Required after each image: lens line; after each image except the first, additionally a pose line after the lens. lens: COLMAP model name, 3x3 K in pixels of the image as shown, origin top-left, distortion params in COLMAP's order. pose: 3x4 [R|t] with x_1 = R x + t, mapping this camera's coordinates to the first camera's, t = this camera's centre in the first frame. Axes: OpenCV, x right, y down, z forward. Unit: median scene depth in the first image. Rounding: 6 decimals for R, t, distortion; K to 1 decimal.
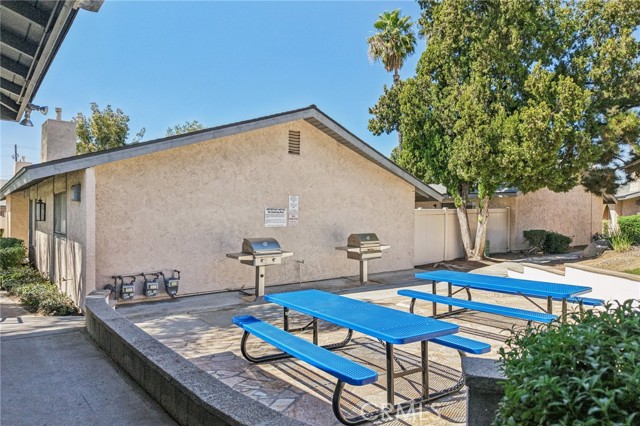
lens RADIAL K [[436.1, 0, 321.2], [0, 436.1, 216.3], [0, 0, 1]] dist [0.022644, -0.019118]
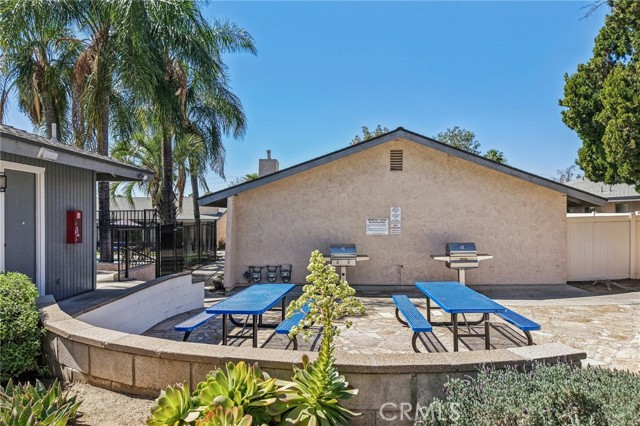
lens RADIAL K [[436.1, 0, 315.4], [0, 436.1, 211.3], [0, 0, 1]] dist [0.022644, -0.019118]
pose [[0.740964, -0.015360, -0.671369, 0.547558], [0.009609, 0.999879, -0.012270, -0.025229], [0.671476, 0.002641, 0.741022, 0.018809]]
